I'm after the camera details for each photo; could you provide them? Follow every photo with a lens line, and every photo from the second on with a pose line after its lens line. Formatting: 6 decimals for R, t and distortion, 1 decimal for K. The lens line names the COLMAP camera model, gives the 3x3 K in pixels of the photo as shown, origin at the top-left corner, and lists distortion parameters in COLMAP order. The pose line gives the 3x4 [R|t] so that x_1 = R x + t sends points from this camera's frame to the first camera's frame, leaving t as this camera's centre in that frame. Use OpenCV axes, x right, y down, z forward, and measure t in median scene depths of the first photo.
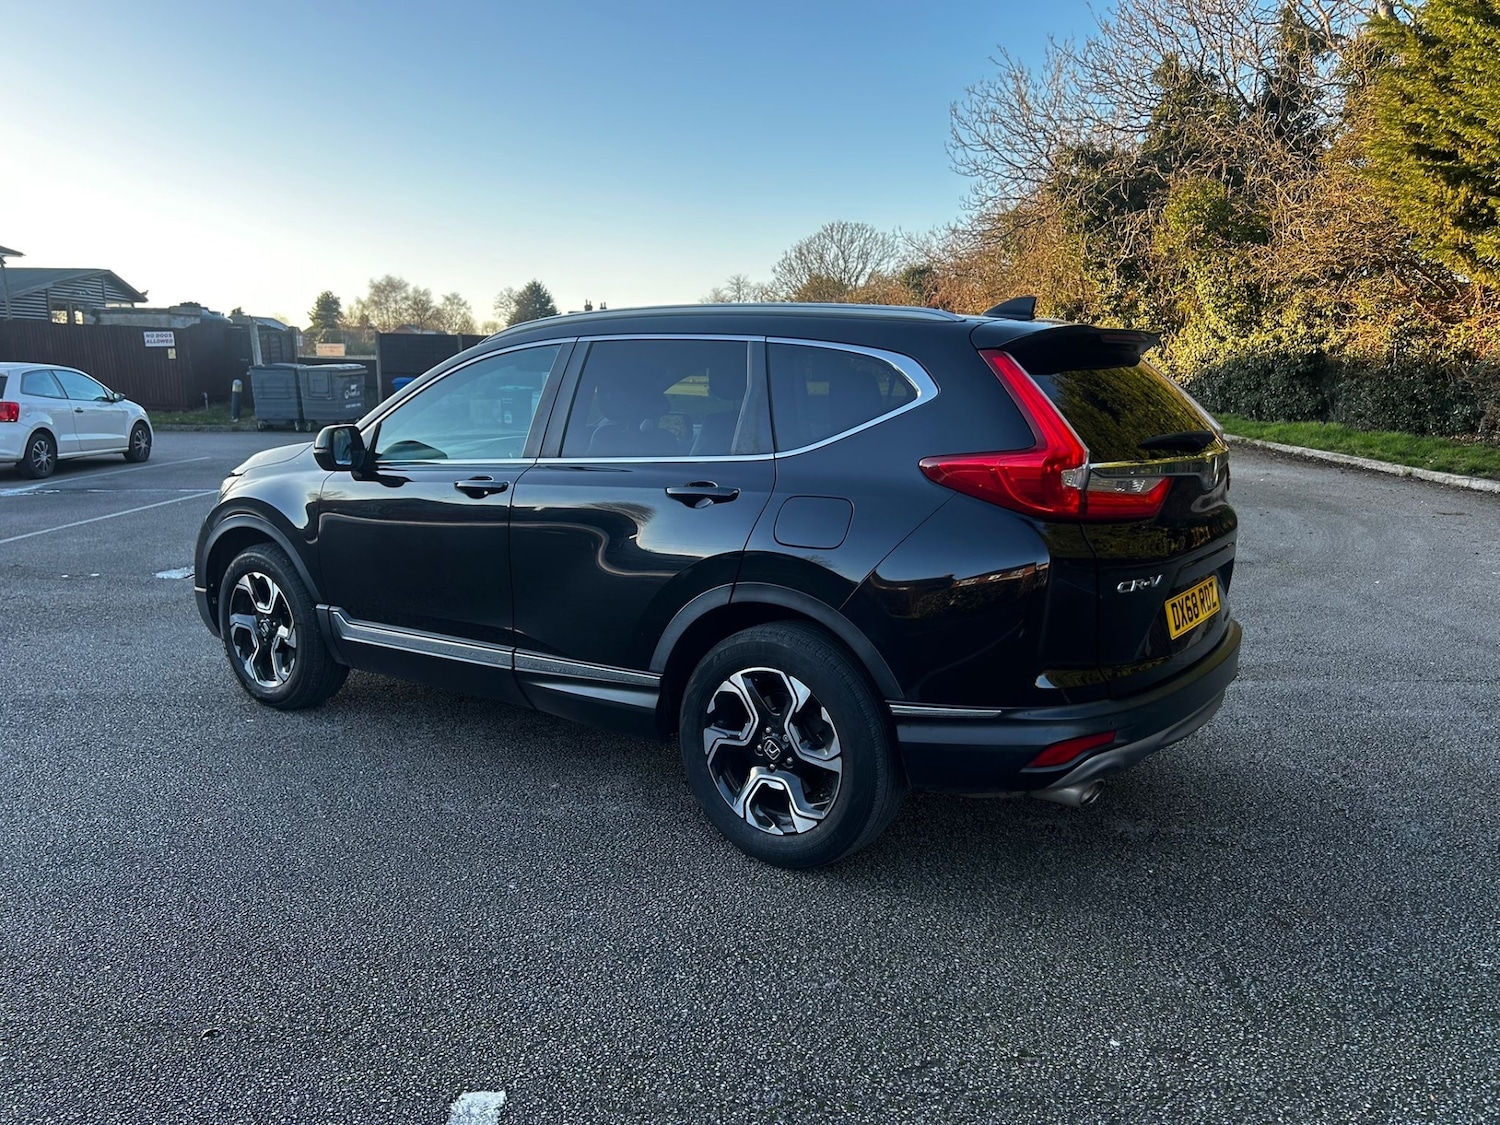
lens RADIAL K [[1111.4, 0, 731.7], [0, 1111.4, 564.5], [0, 0, 1]] dist [0.065361, -0.071210]
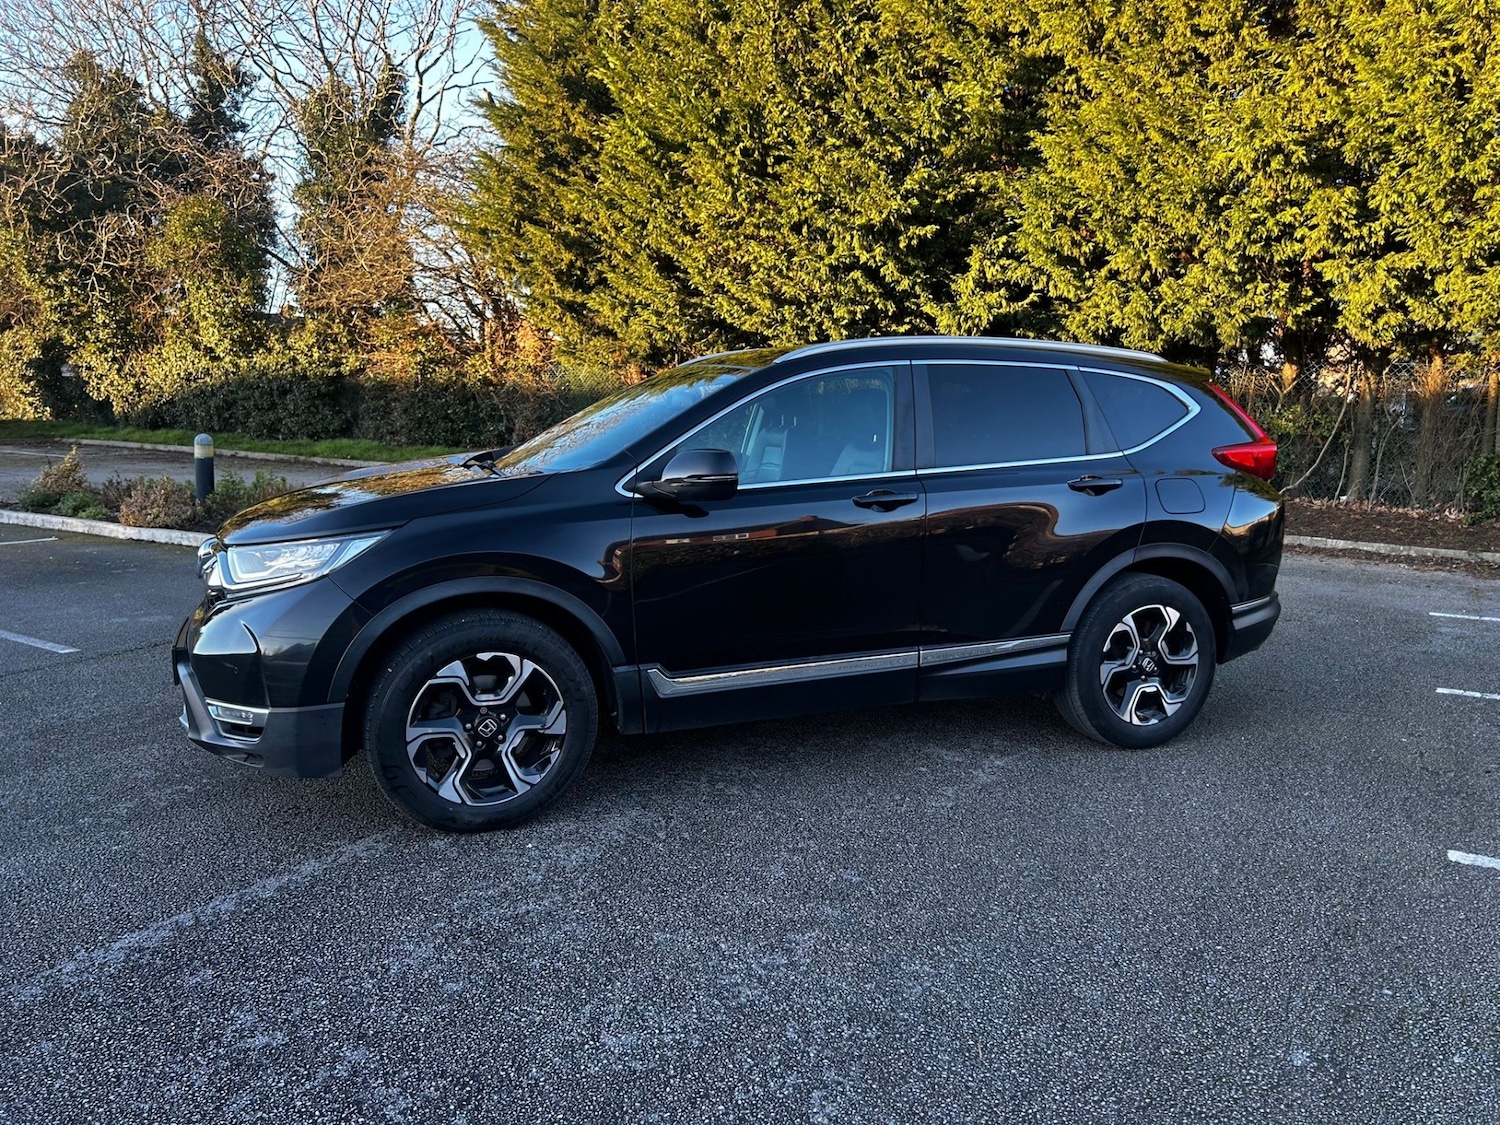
lens RADIAL K [[1135.6, 0, 739.3], [0, 1135.6, 559.4], [0, 0, 1]] dist [0.041955, -0.042115]
pose [[0.520597, -0.112149, 0.846405, -1.212851], [0.132592, 0.989928, 0.049613, -0.086565], [-0.843444, 0.086398, 0.530224, 0.567295]]
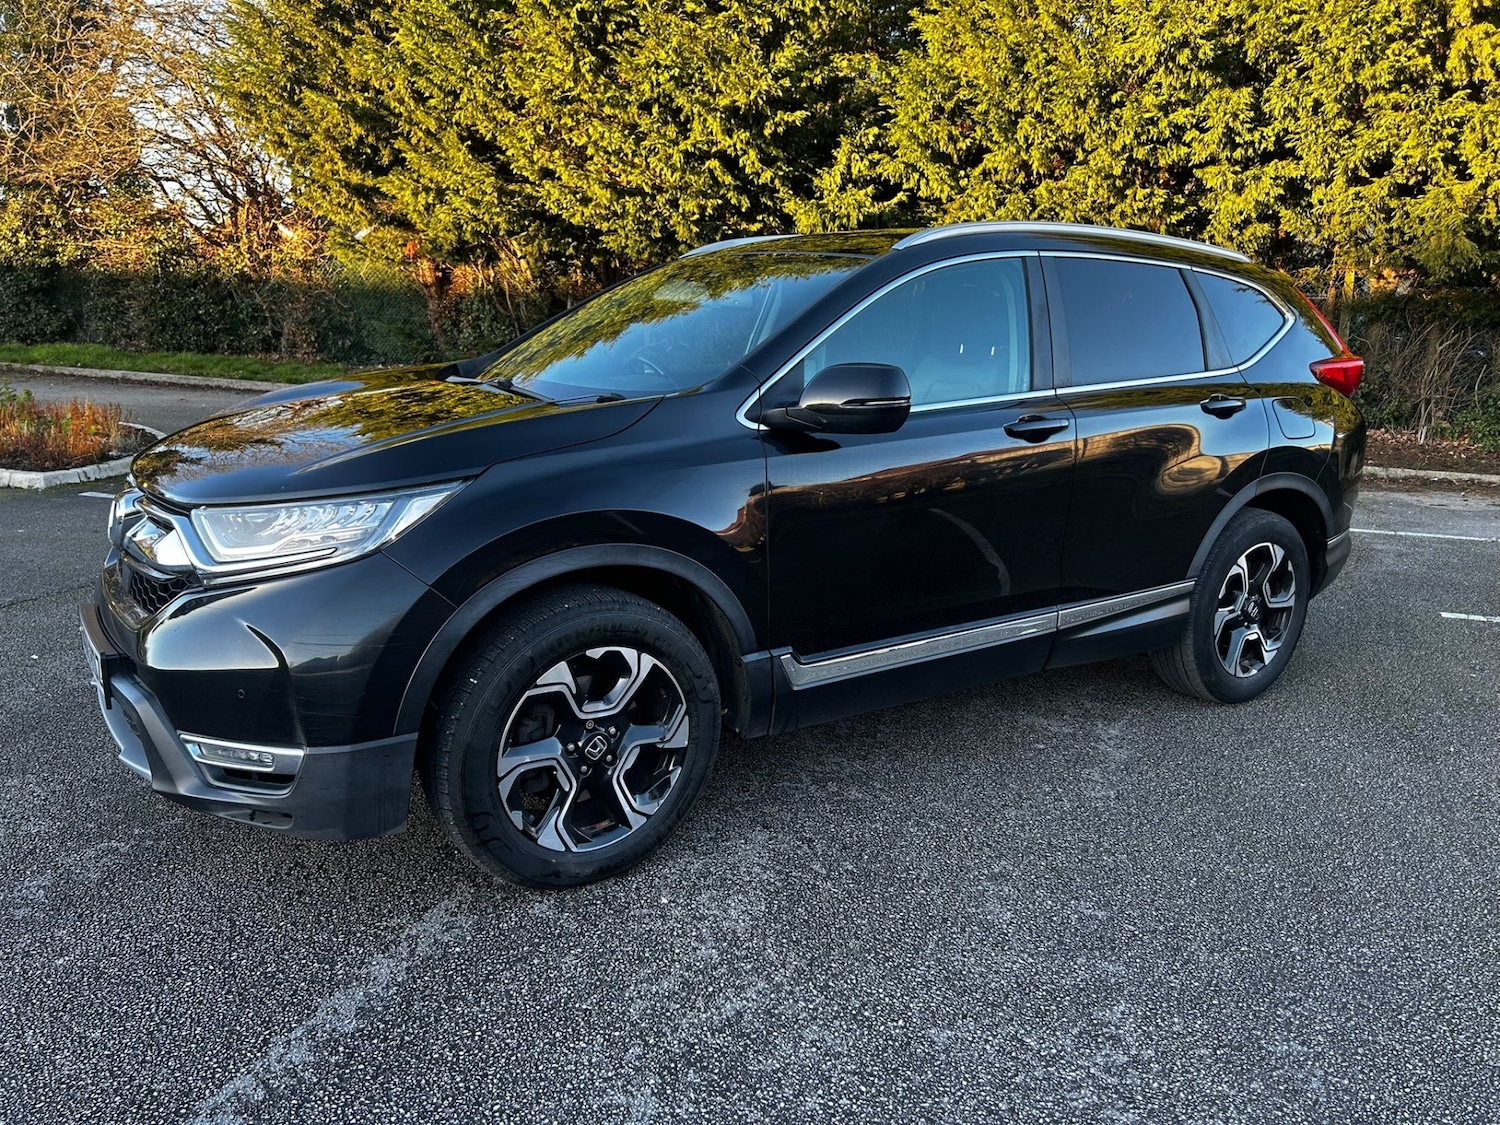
lens RADIAL K [[1143.5, 0, 727.0], [0, 1143.5, 575.8], [0, 0, 1]] dist [0.036908, -0.032045]
pose [[0.331218, -0.203327, 0.921386, -1.131939], [0.134505, 0.976708, 0.167184, -0.138147], [-0.933918, 0.068556, 0.350852, 0.935048]]
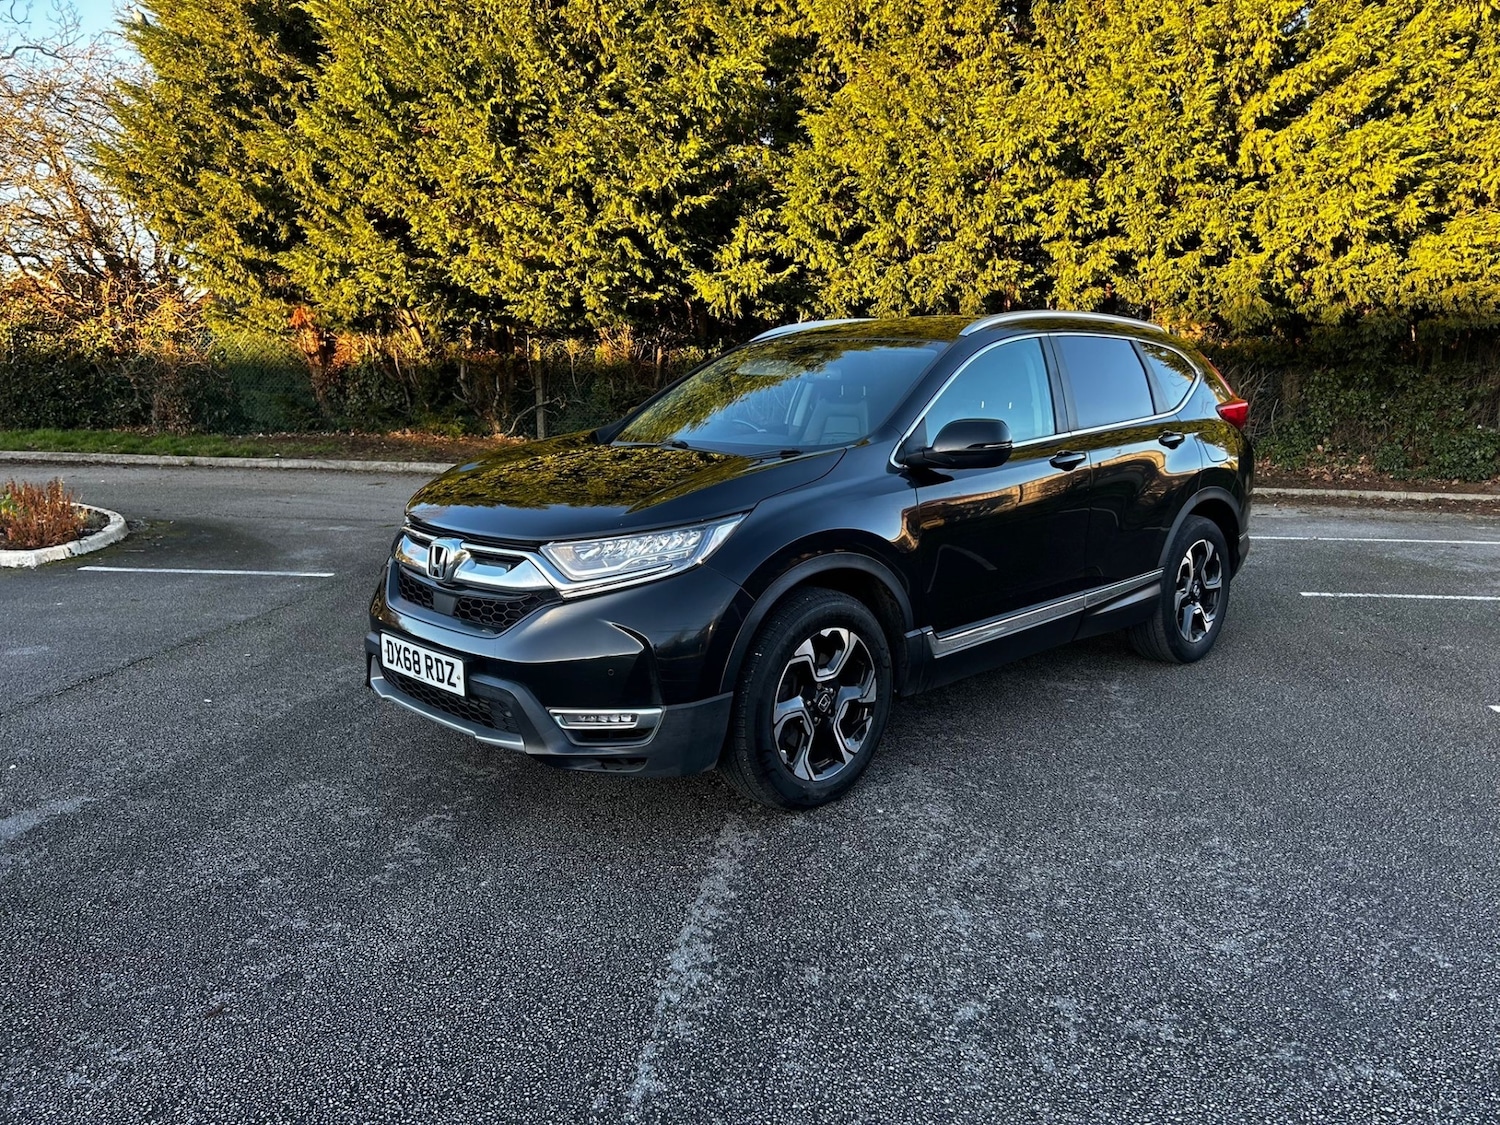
lens RADIAL K [[1144.8, 0, 743.4], [0, 1144.8, 557.6], [0, 0, 1]] dist [0.064292, -0.088794]
pose [[0.158589, -0.161488, 0.974049, -1.466919], [0.169623, 0.976322, 0.134248, -0.189755], [-0.972665, 0.143931, 0.182227, 1.138199]]
